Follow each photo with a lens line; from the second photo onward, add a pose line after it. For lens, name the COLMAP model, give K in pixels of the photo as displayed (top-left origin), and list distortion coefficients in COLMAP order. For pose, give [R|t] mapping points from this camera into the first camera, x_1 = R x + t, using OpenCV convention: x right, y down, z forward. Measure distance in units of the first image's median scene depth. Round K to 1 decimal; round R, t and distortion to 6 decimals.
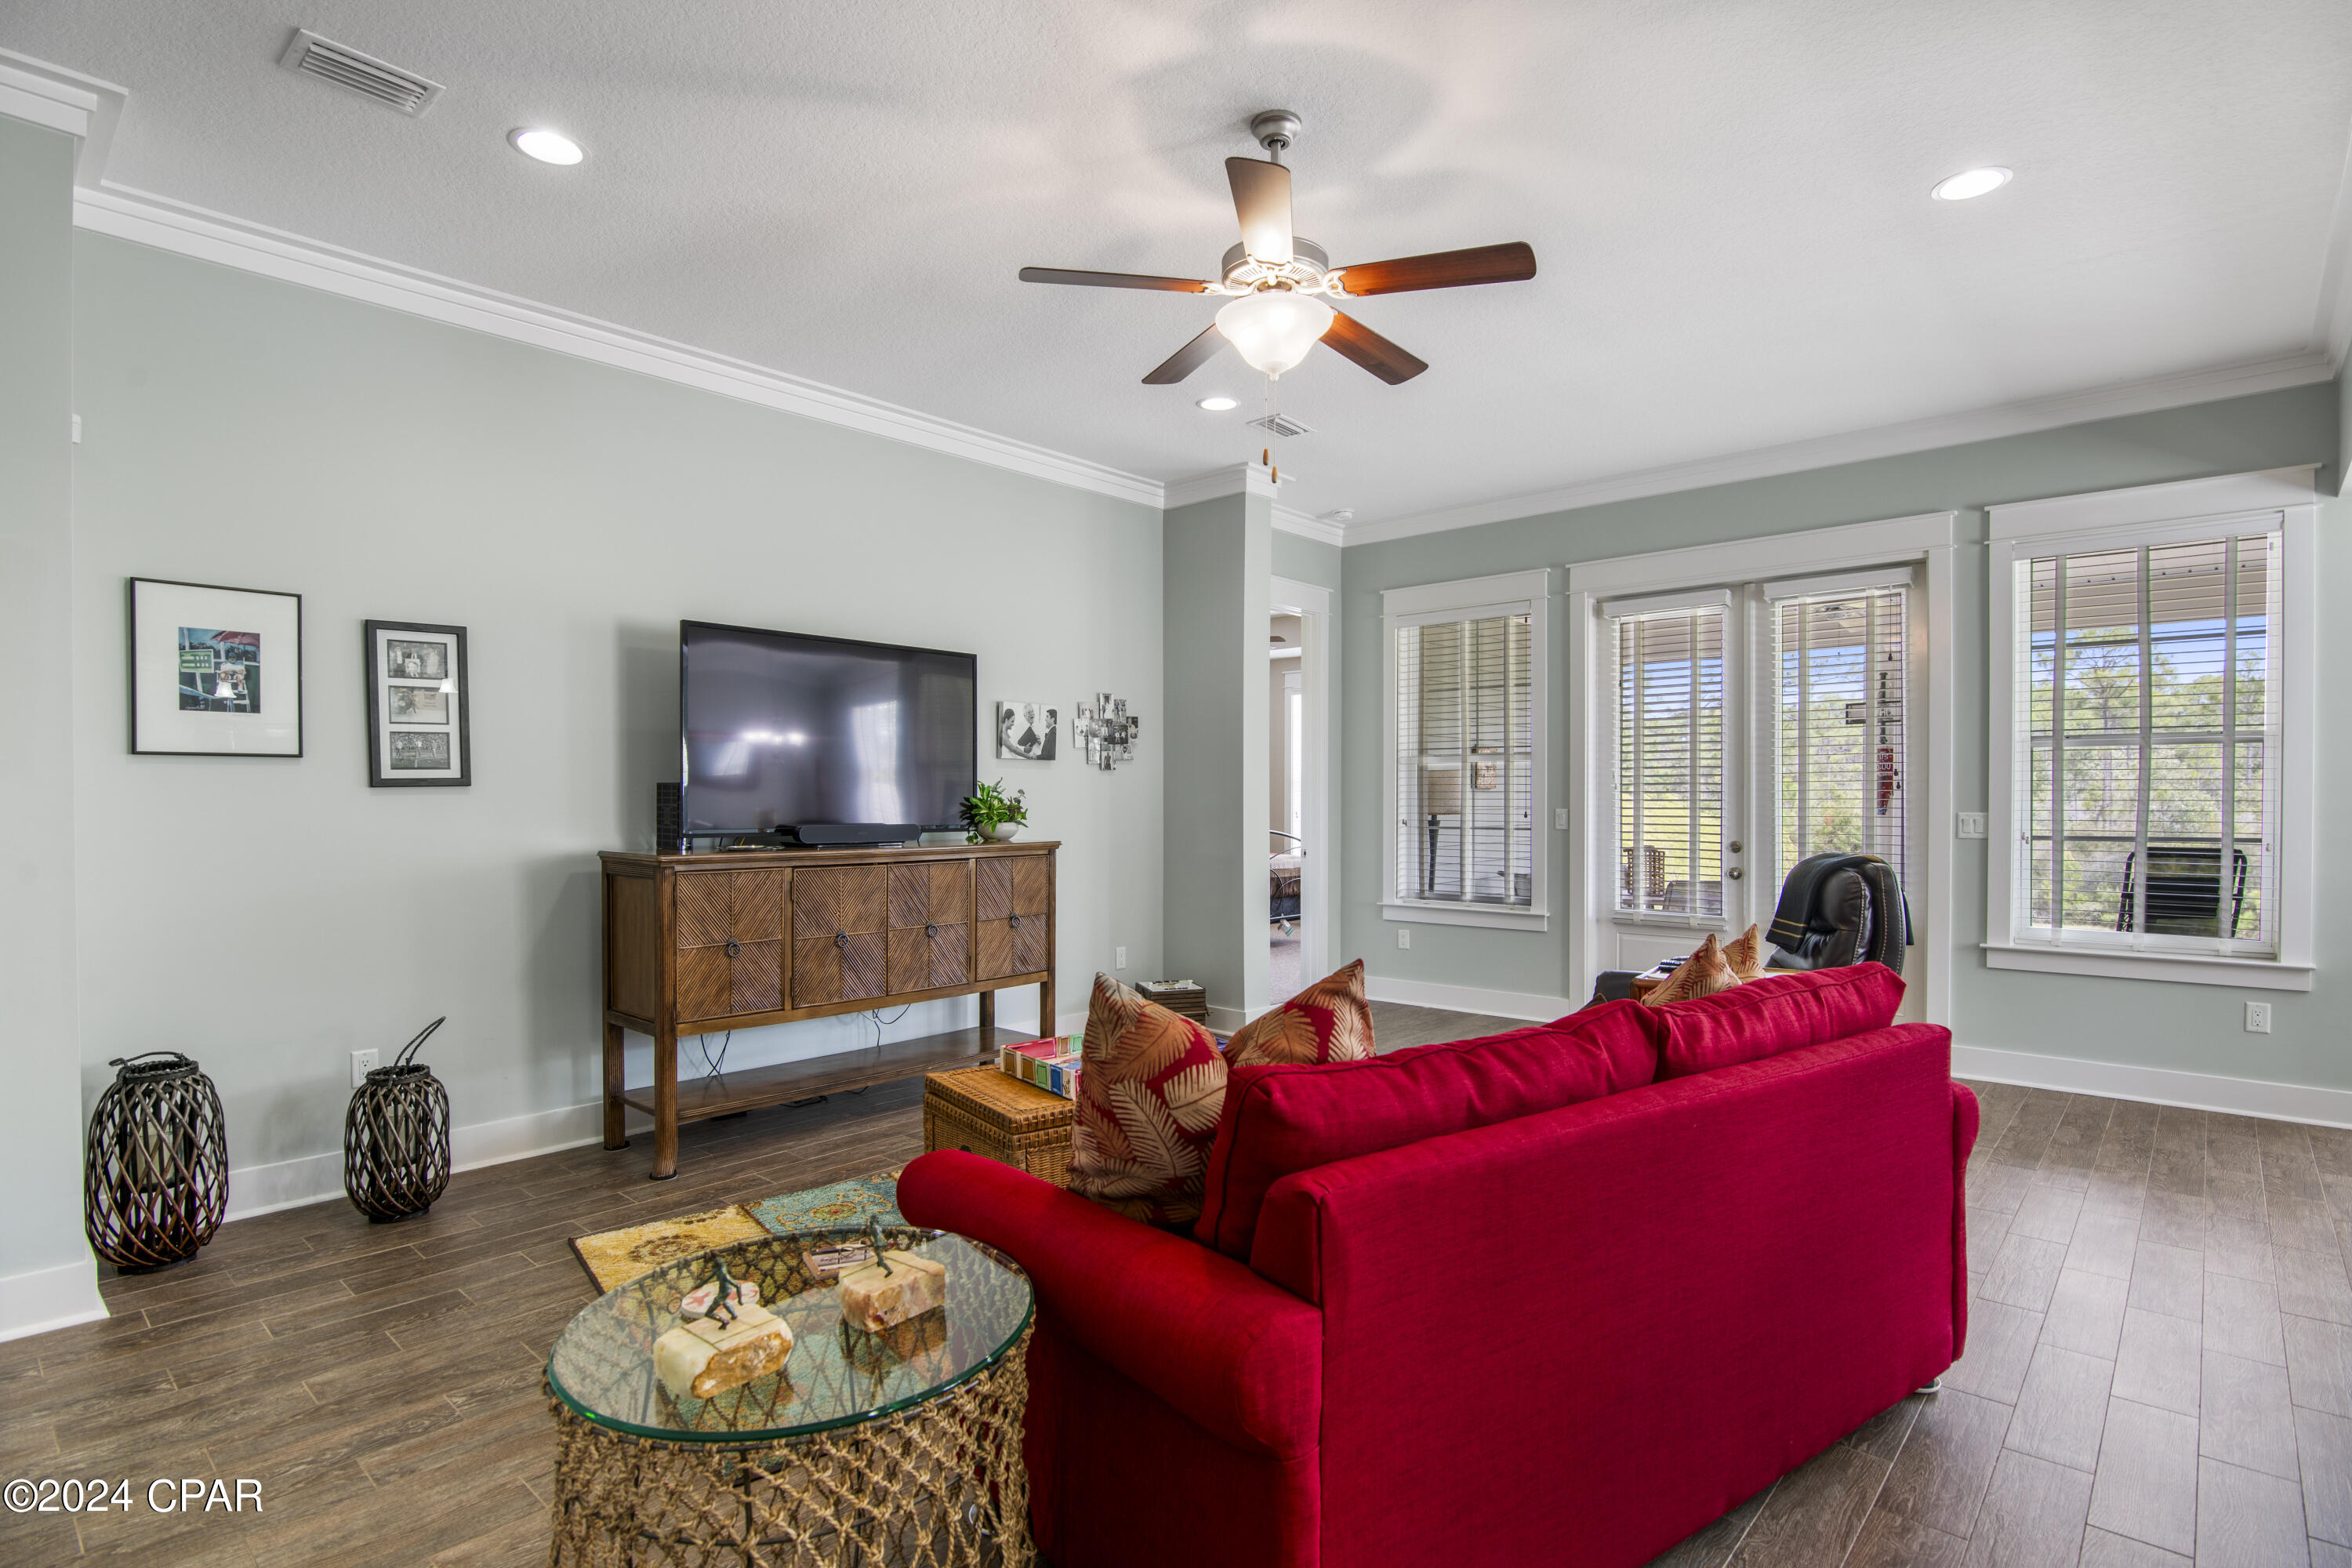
lens RADIAL K [[1166.3, 0, 1176.5], [0, 1166.3, 795.8], [0, 0, 1]] dist [-0.015152, -0.000135]
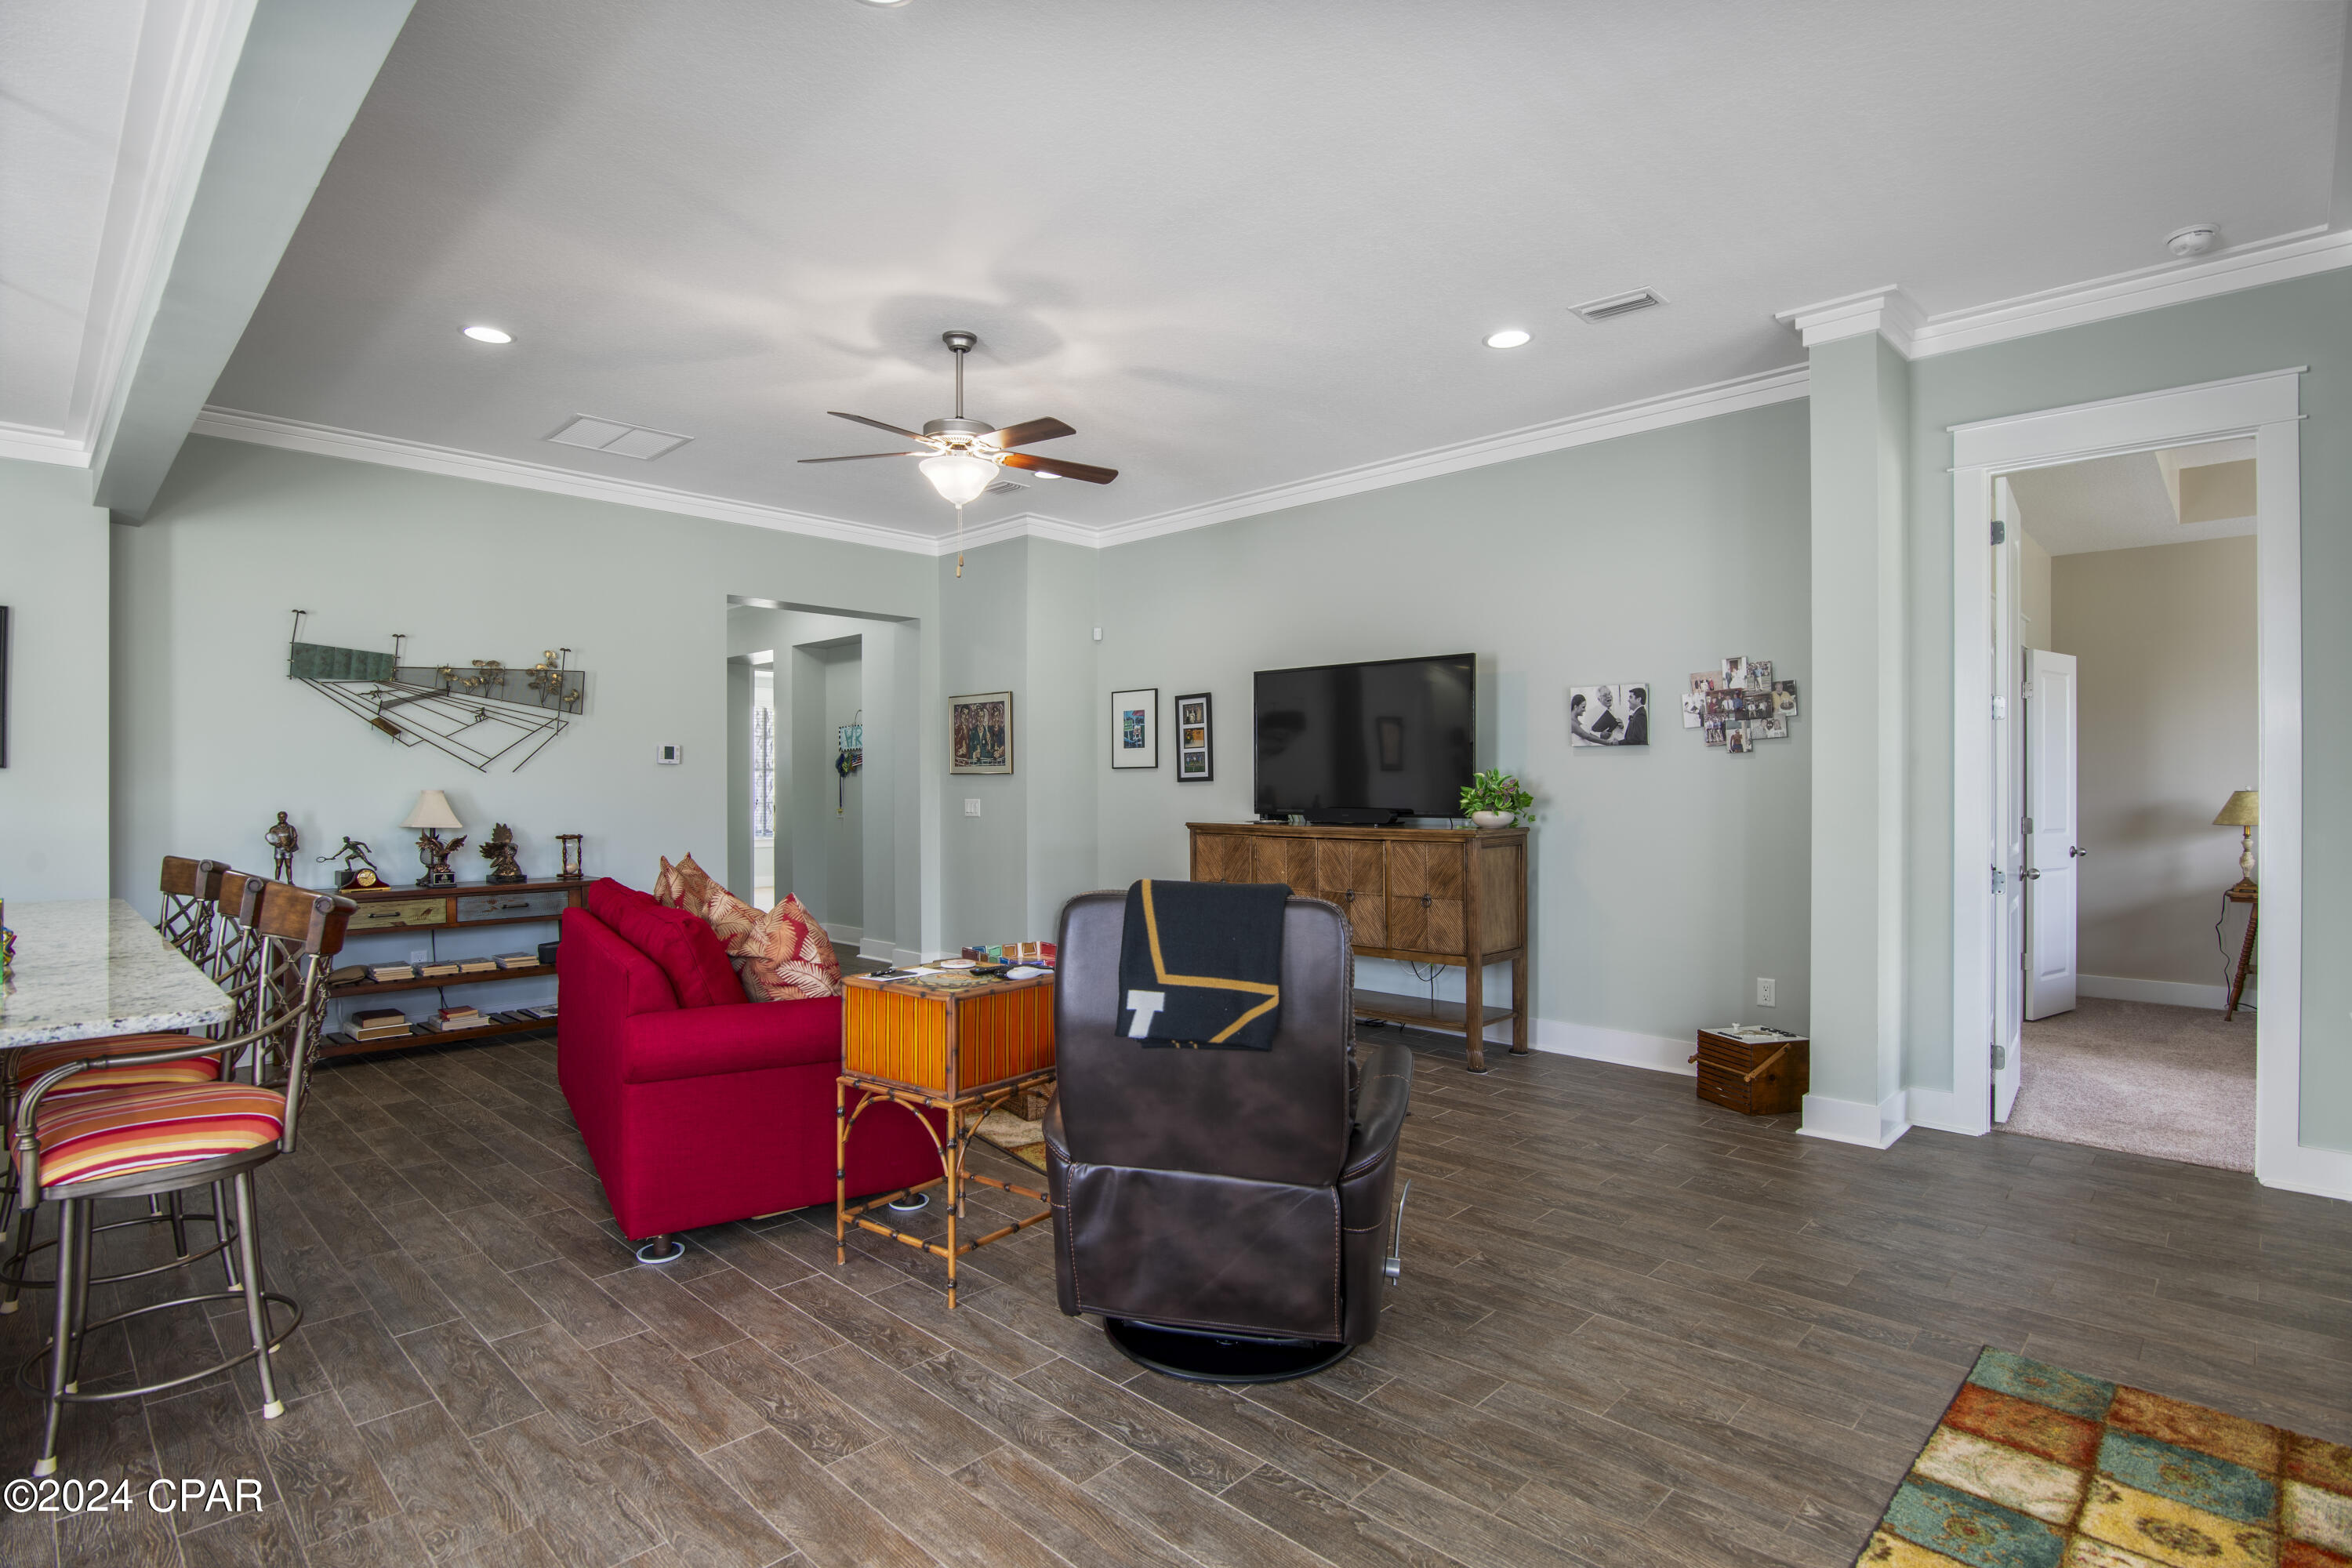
lens RADIAL K [[1152.4, 0, 1181.1], [0, 1152.4, 785.9], [0, 0, 1]] dist [-0.018249, 0.000337]
pose [[-0.037902, -0.001664, -0.999280, 0.873187], [0.001759, 0.999997, -0.001732, 0.001878], [0.999280, -0.001823, -0.037899, 0.761088]]
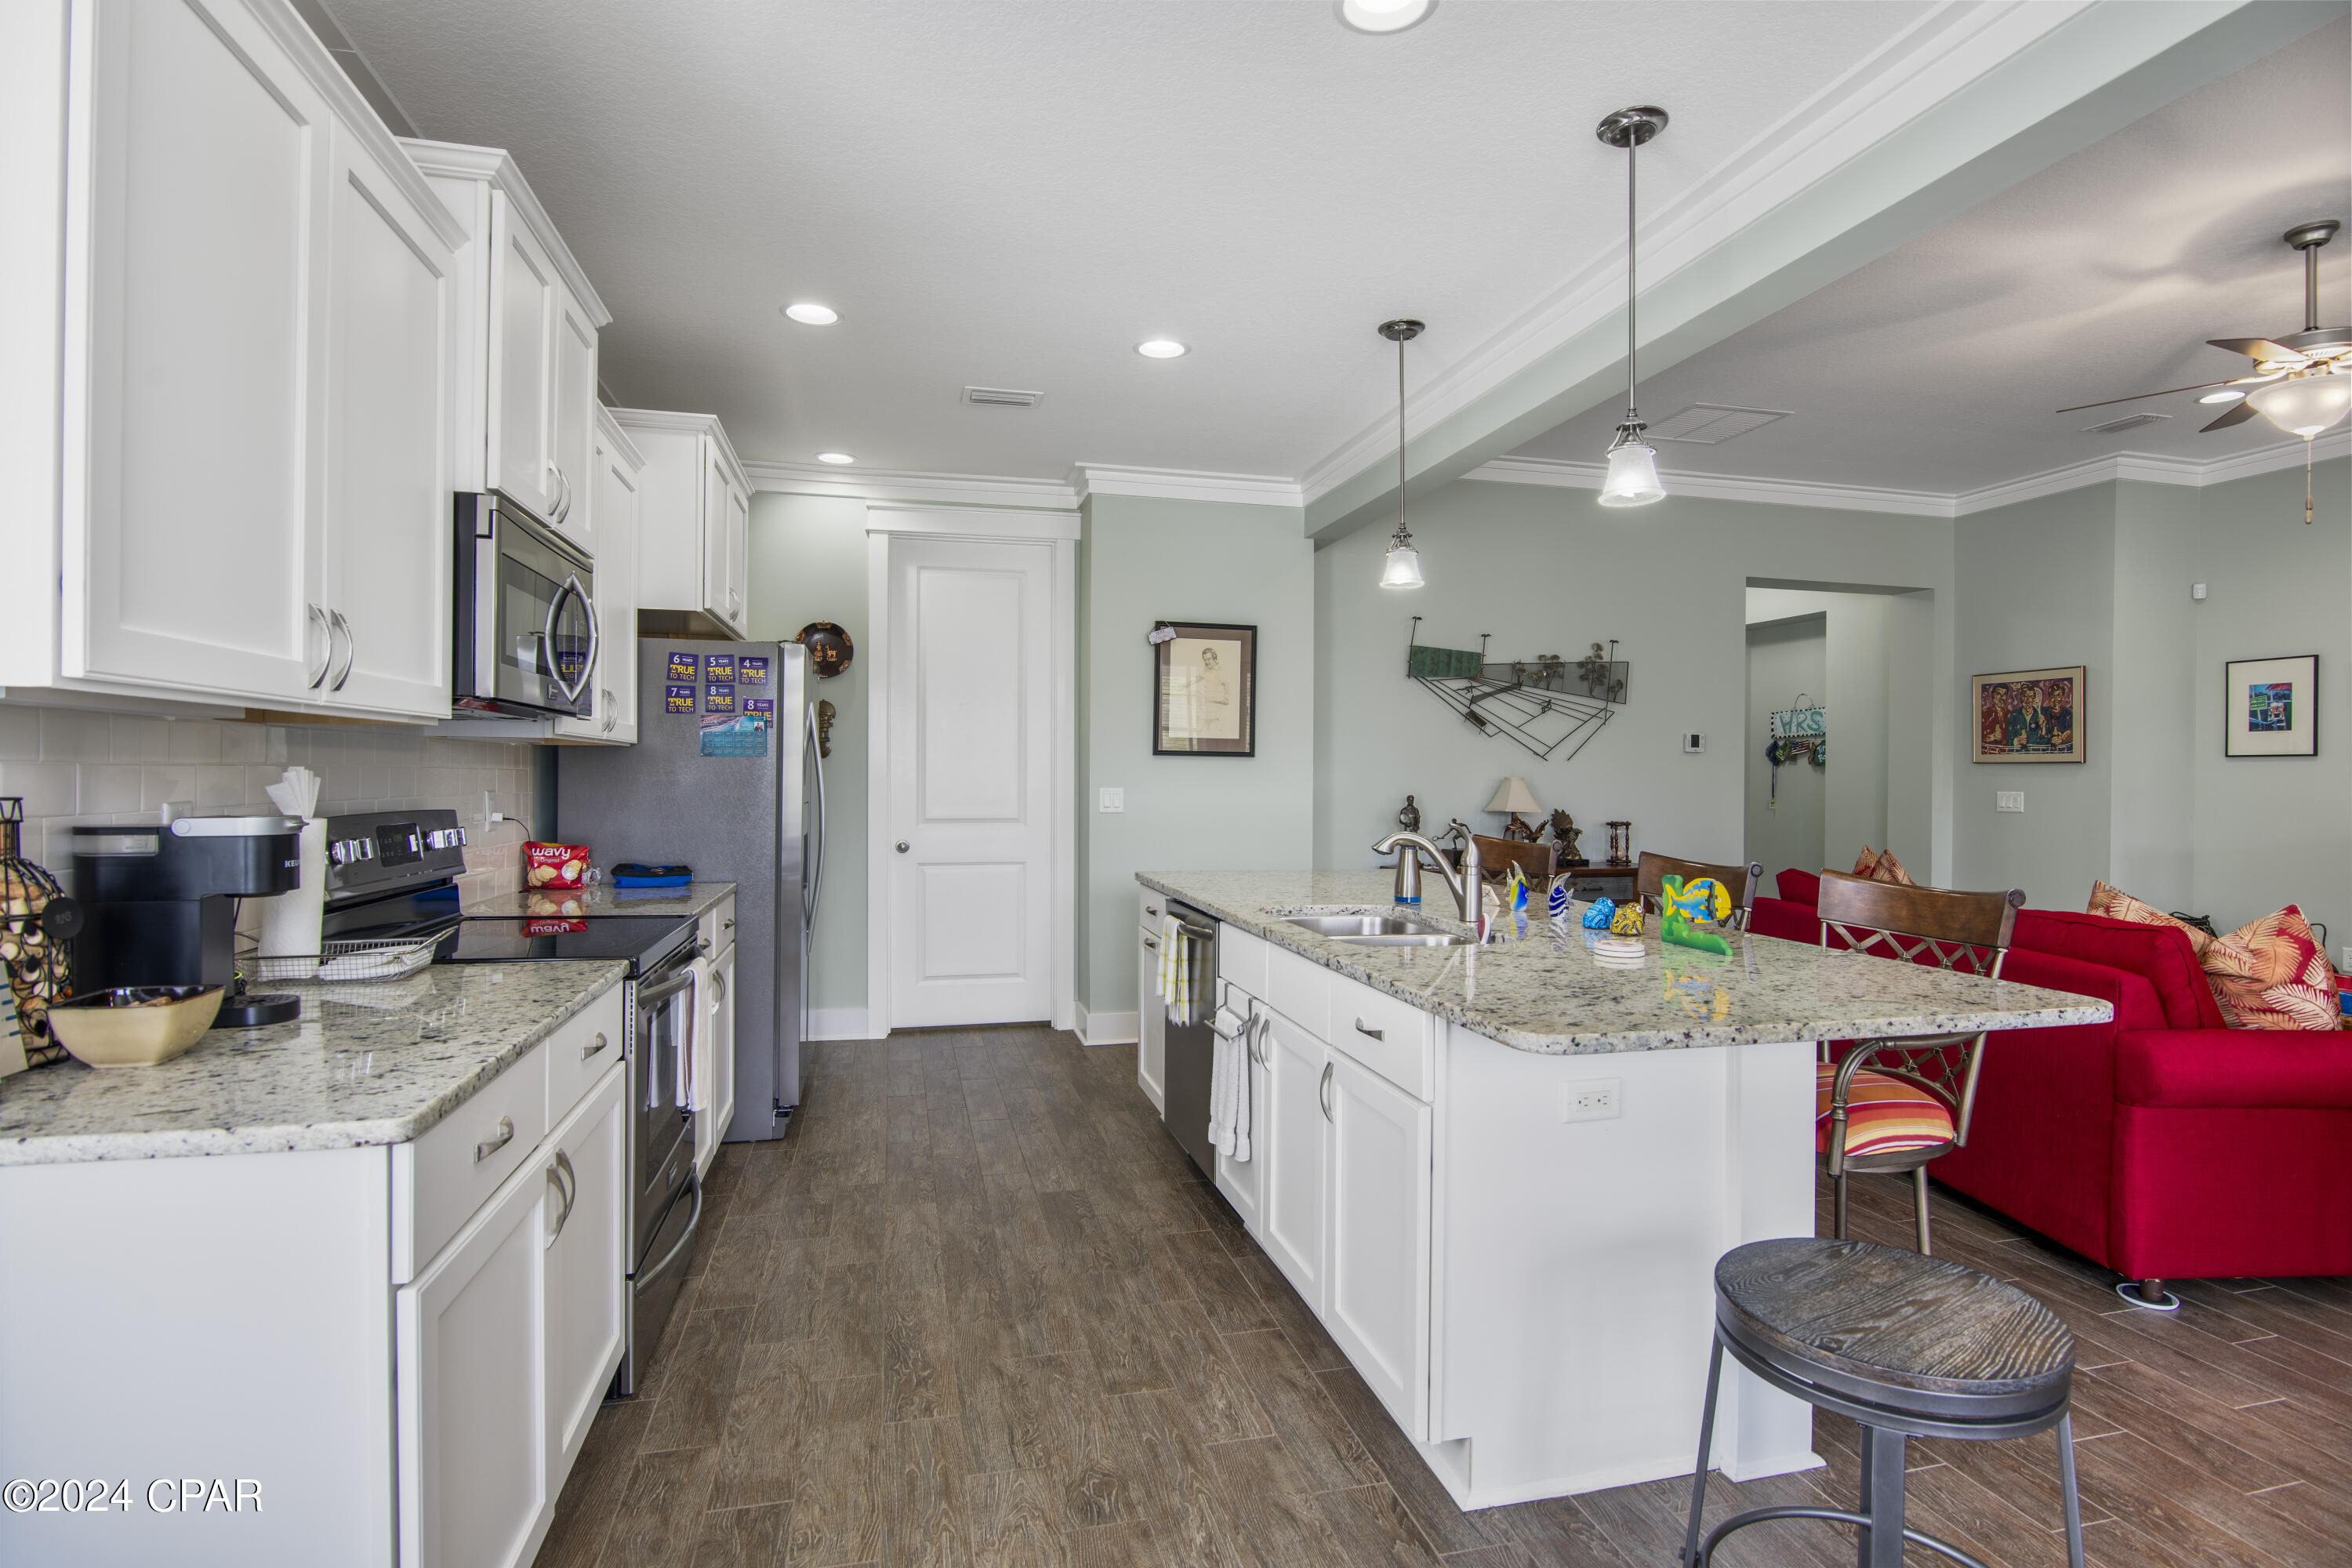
lens RADIAL K [[1152.4, 0, 1181.1], [0, 1152.4, 785.9], [0, 0, 1]] dist [-0.018249, 0.000337]
pose [[-0.563541, 0.005070, -0.826073, 0.978194], [-0.006010, 0.999930, 0.010236, 0.001617], [0.826067, 0.010733, -0.563470, 0.395053]]
